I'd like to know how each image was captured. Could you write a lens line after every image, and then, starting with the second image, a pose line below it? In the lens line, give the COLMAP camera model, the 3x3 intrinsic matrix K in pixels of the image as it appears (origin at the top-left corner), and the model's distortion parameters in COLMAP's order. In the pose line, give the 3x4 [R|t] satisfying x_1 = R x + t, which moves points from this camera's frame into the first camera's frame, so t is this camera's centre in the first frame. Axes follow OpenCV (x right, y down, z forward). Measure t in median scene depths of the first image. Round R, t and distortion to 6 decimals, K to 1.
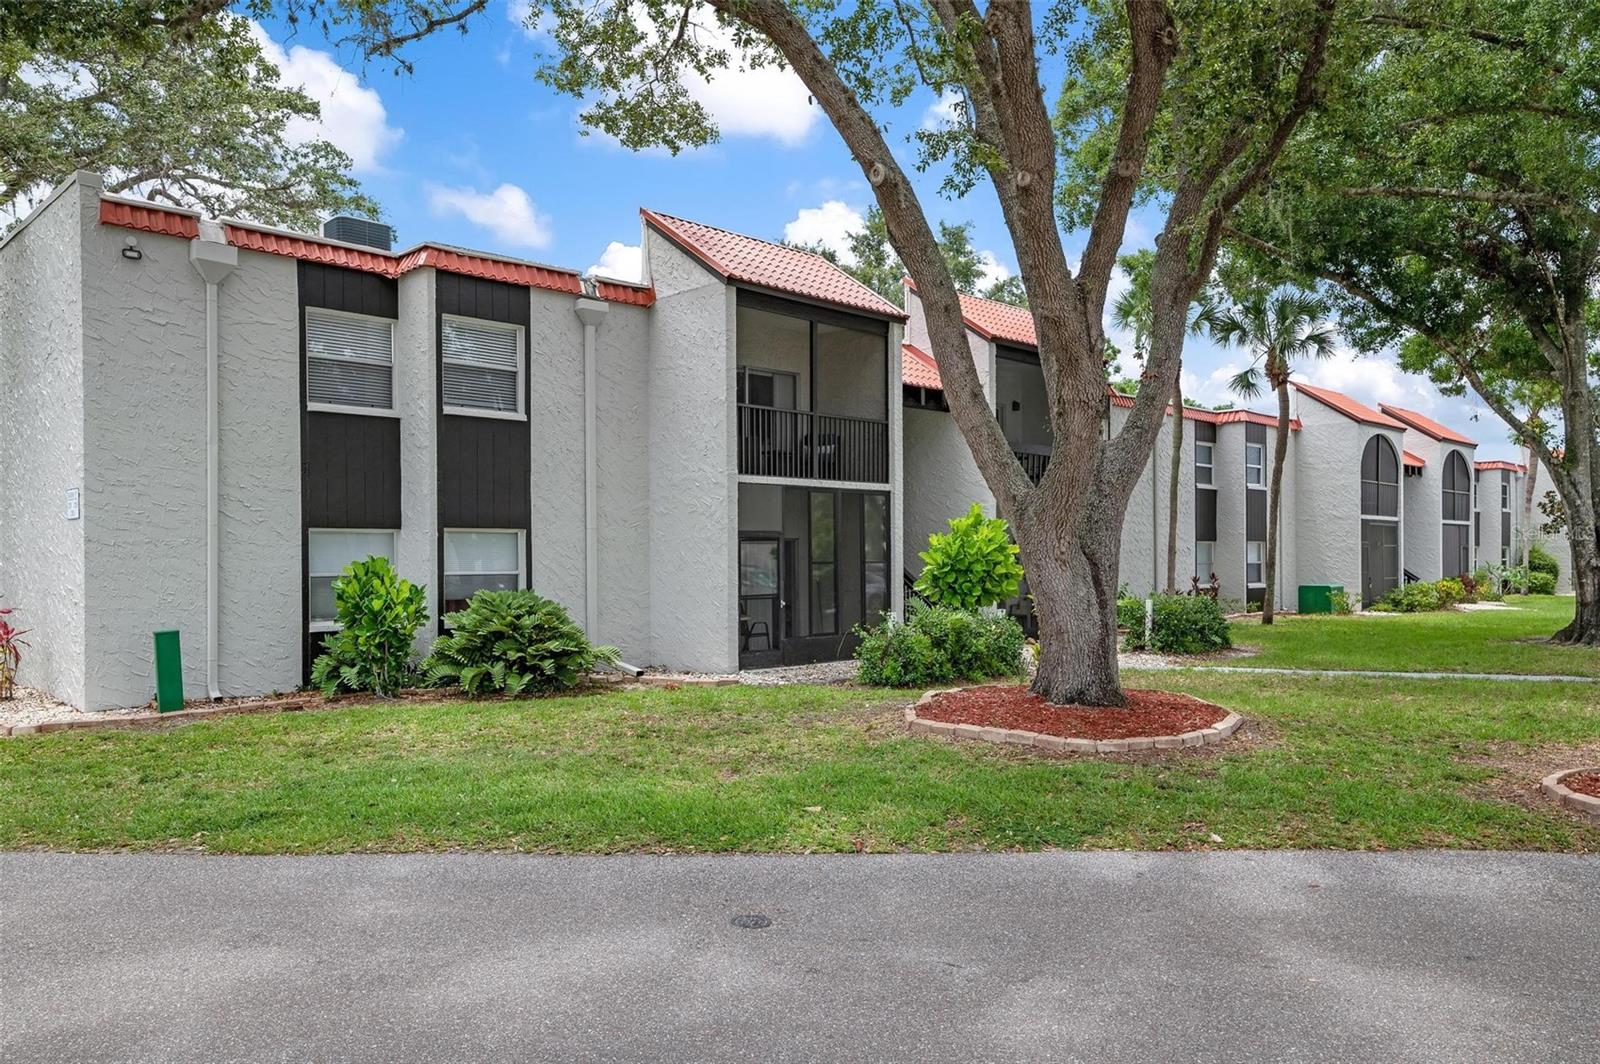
lens RADIAL K [[1169.6, 0, 802.2], [0, 1169.6, 547.0], [0, 0, 1]] dist [0.030418, 0.001096]
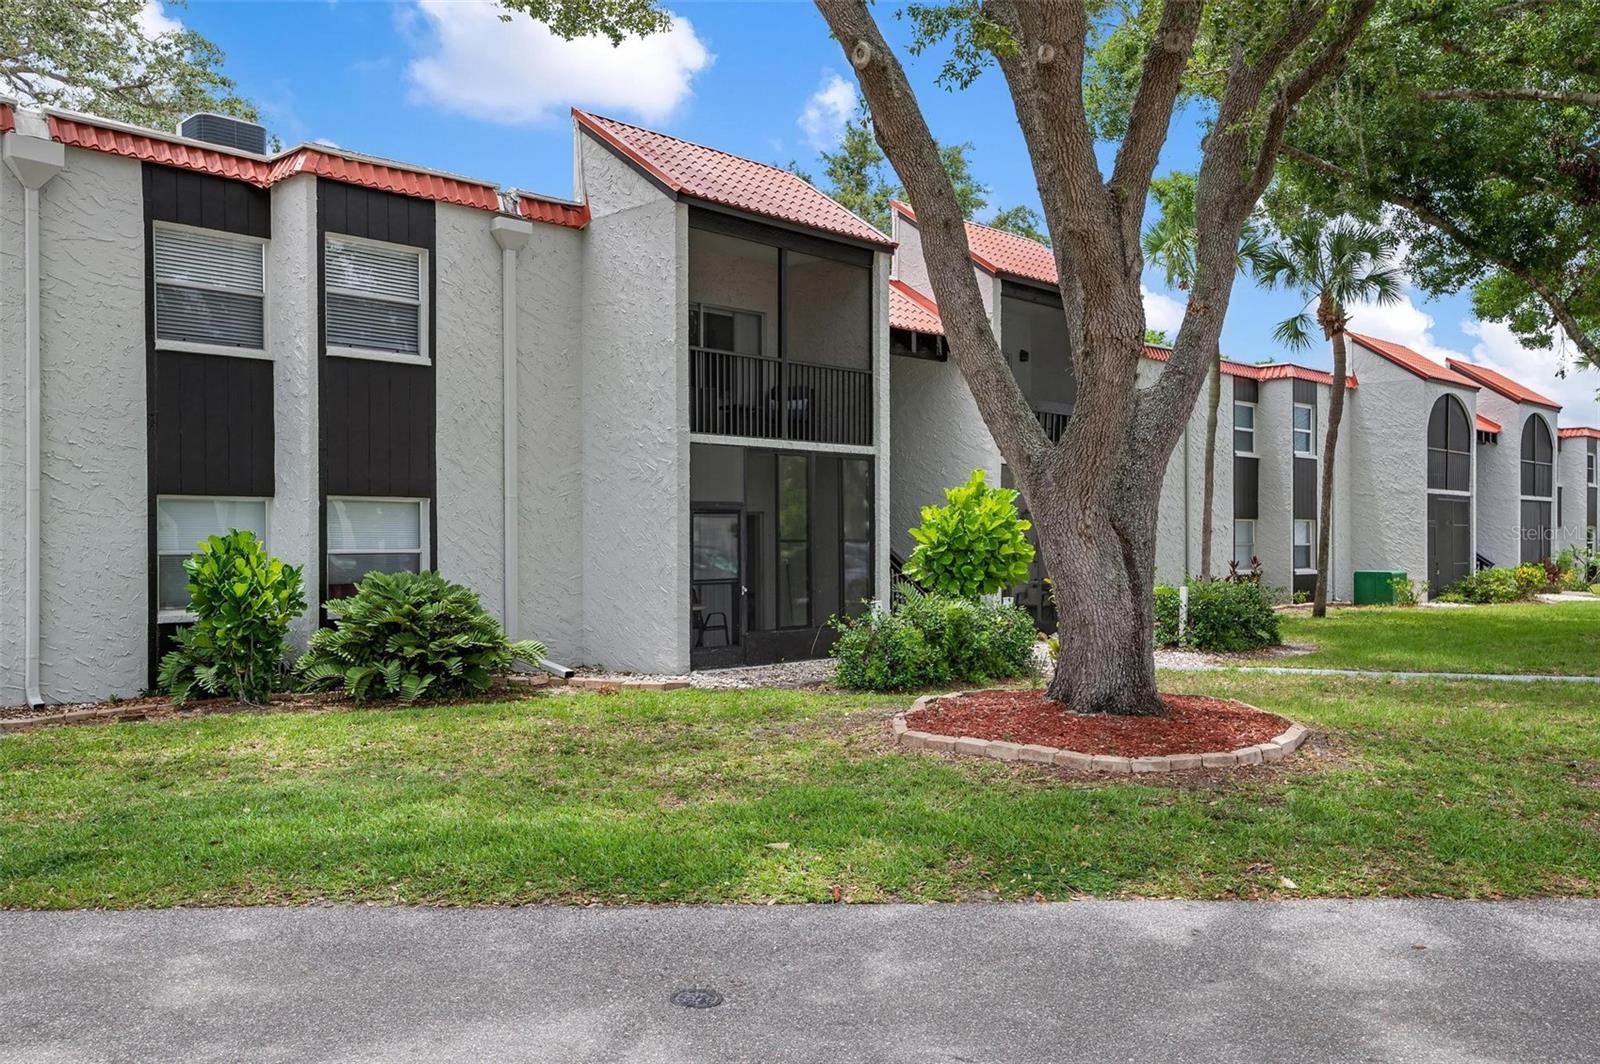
lens RADIAL K [[1361.4, 0, 800.0], [0, 1361.4, 532.0], [0, 0, 1]] dist [0.041578, 0.005355]
pose [[0.999743, 0.003169, 0.022451, 0.001152], [-0.003238, 0.999990, 0.003044, 0.004862], [-0.022441, -0.003116, 0.999743, 0.043197]]
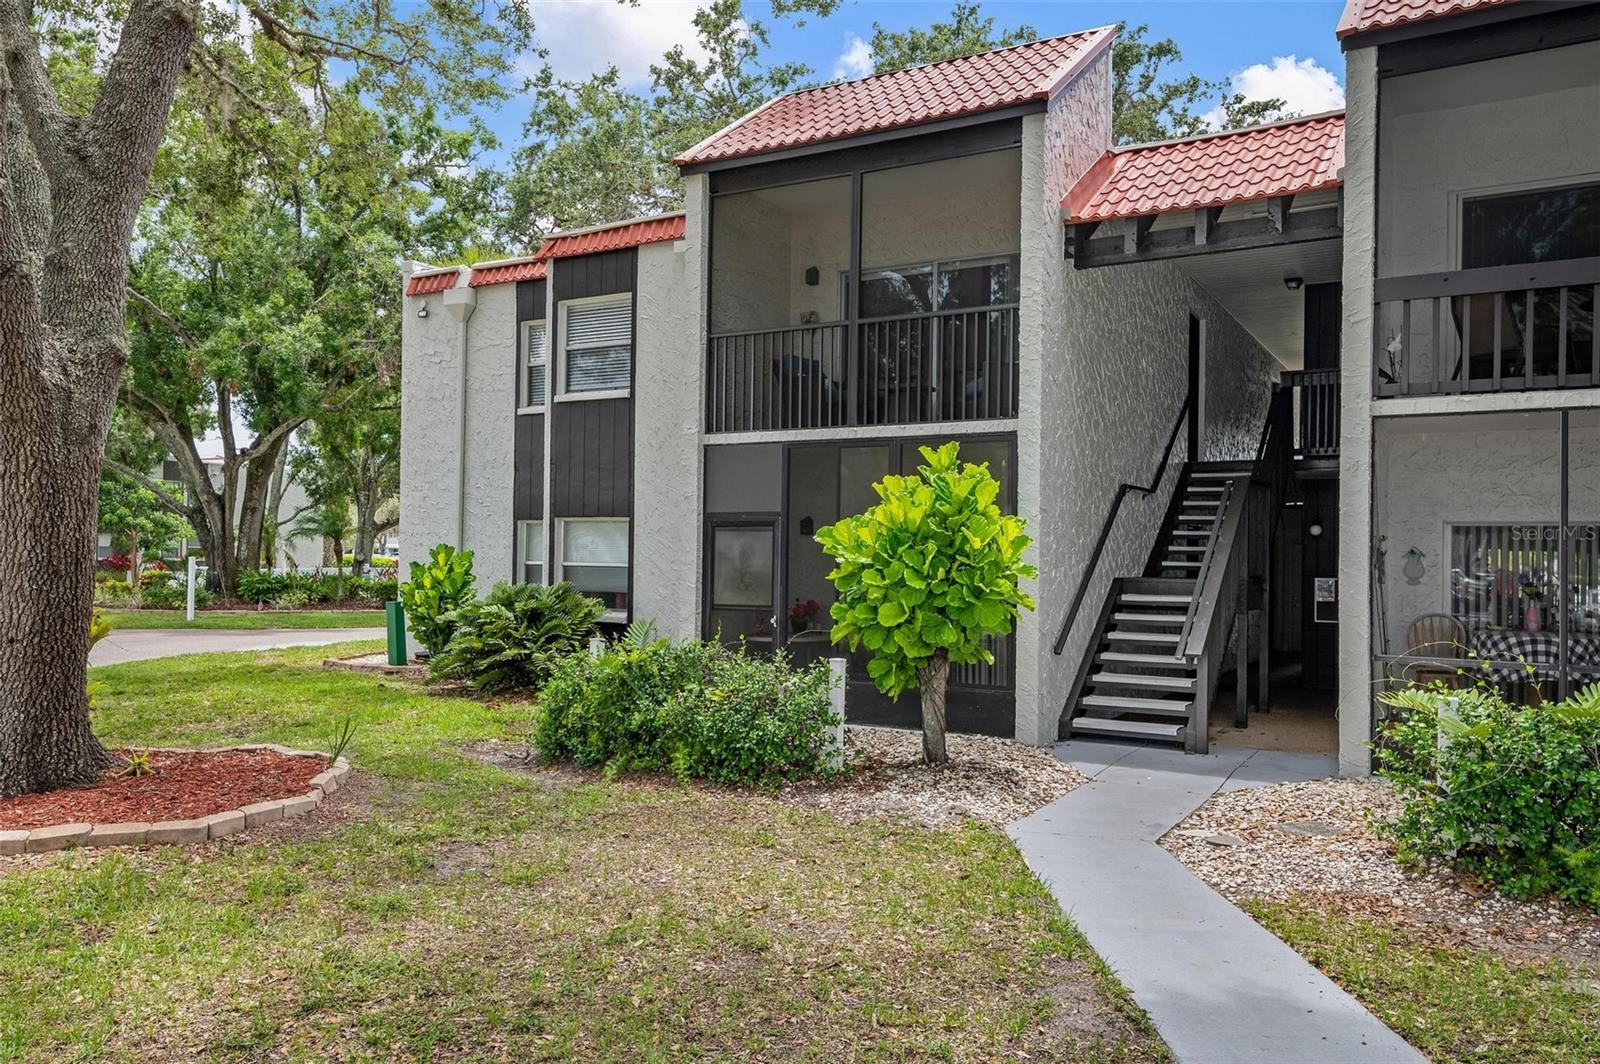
lens RADIAL K [[1190.3, 0, 800.0], [0, 1190.3, 532.0], [0, 0, 1]] dist [0.034528, -0.000167]
pose [[0.239985, -0.009694, -0.970728, 0.706661], [-0.007759, 0.999899, -0.011903, 0.006192], [0.970745, 0.010389, 0.239886, 0.940708]]
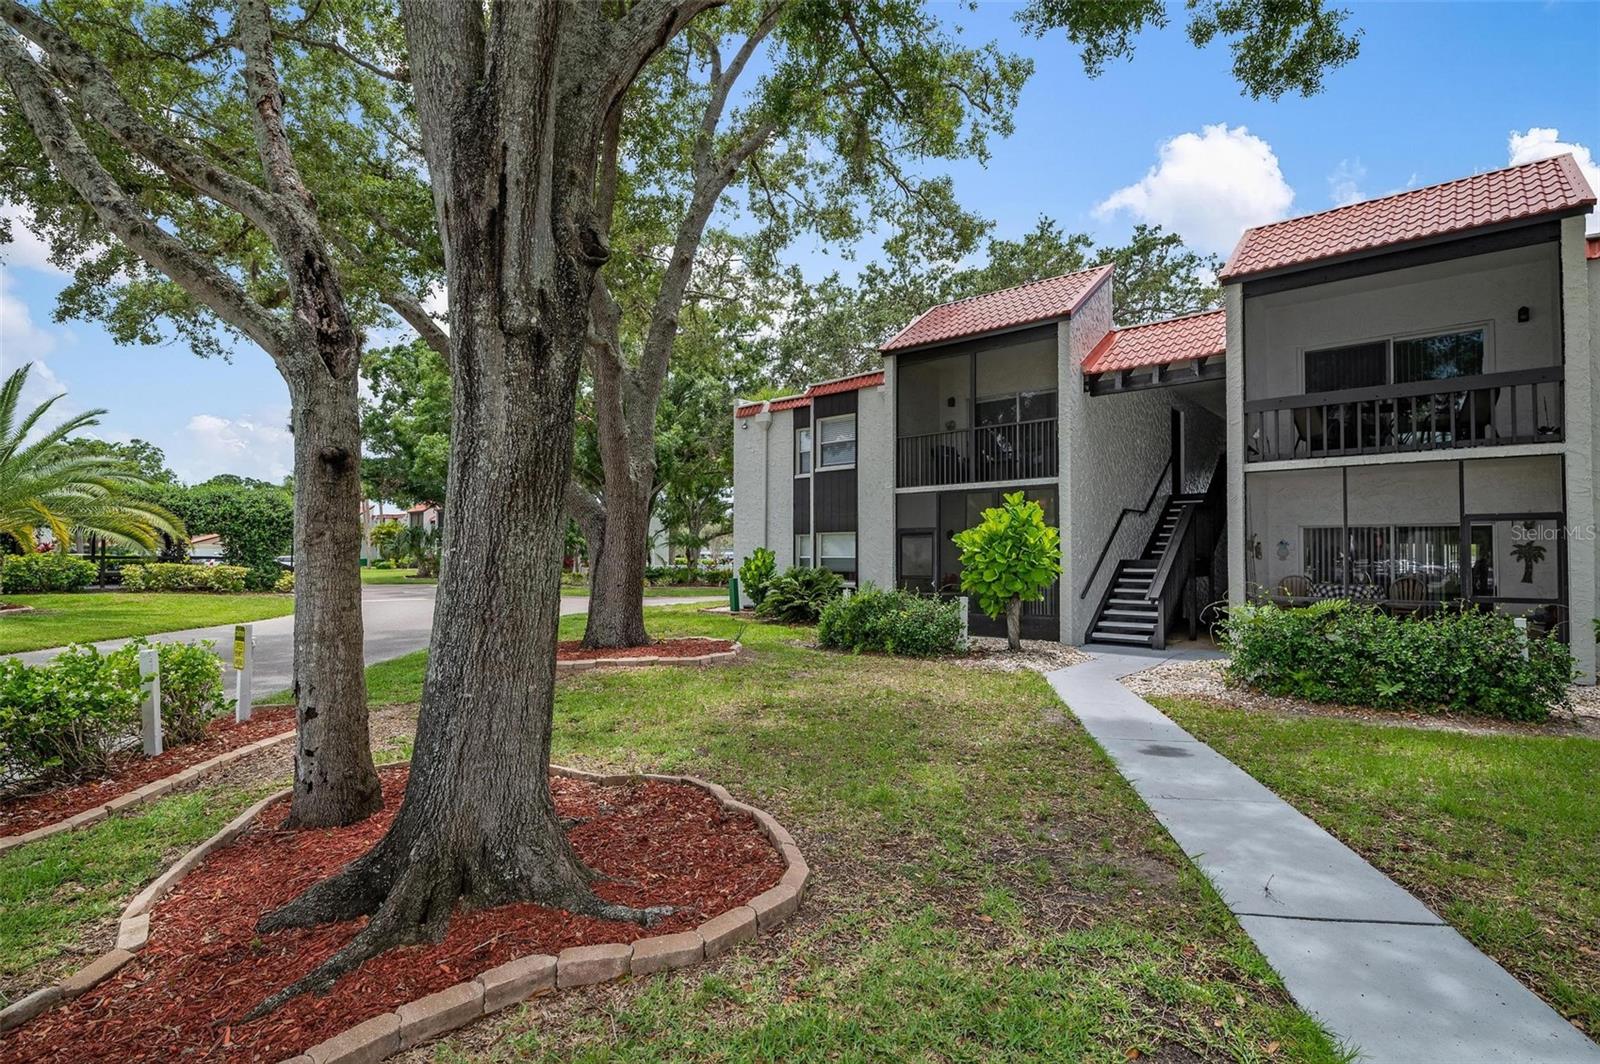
lens RADIAL K [[772.3, 0, 800.0], [0, 772.3, 532.0], [0, 0, 1]] dist [-0.001993, -0.000153]
pose [[0.045081, -0.024563, -0.998681, 0.911504], [0.005636, 0.999688, -0.024333, 0.012452], [0.998967, -0.004532, 0.045205, 0.899623]]
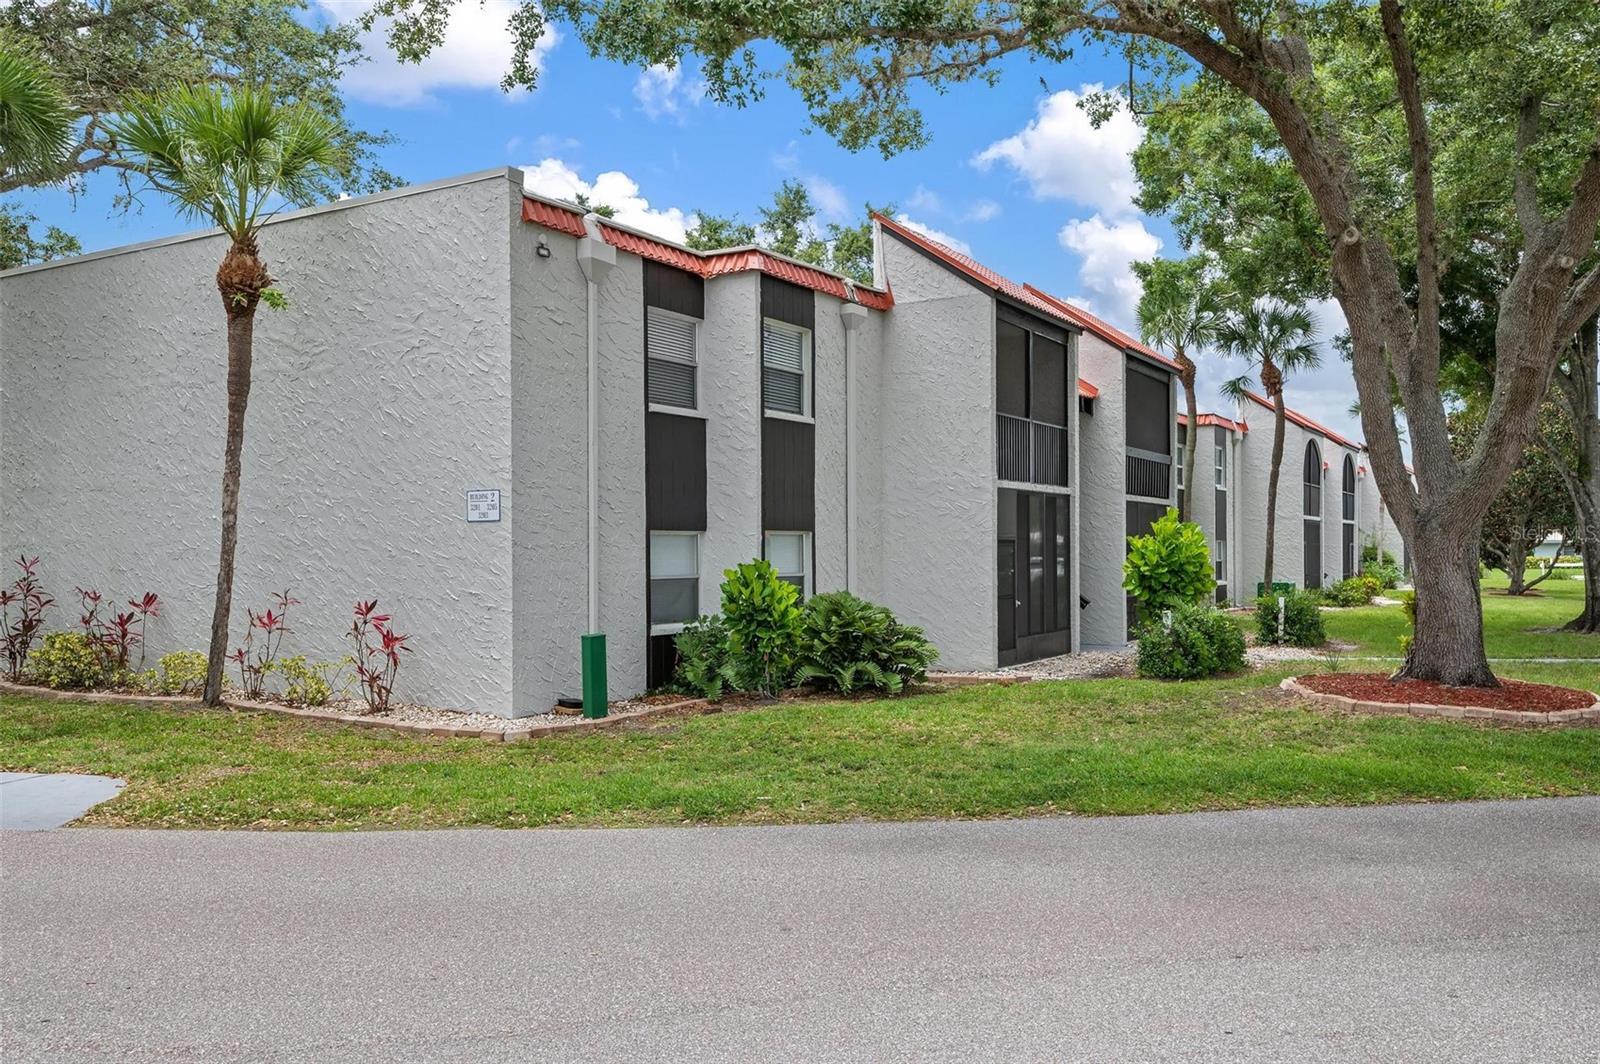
lens RADIAL K [[1333.7, 0, 800.0], [0, 1333.7, 532.0], [0, 0, 1]] dist [0.047249, -0.003331]
pose [[0.967868, 0.004381, 0.251419, -0.553799], [-0.003137, 0.999981, -0.005348, -0.008817], [-0.251438, 0.004388, 0.967863, -0.110035]]
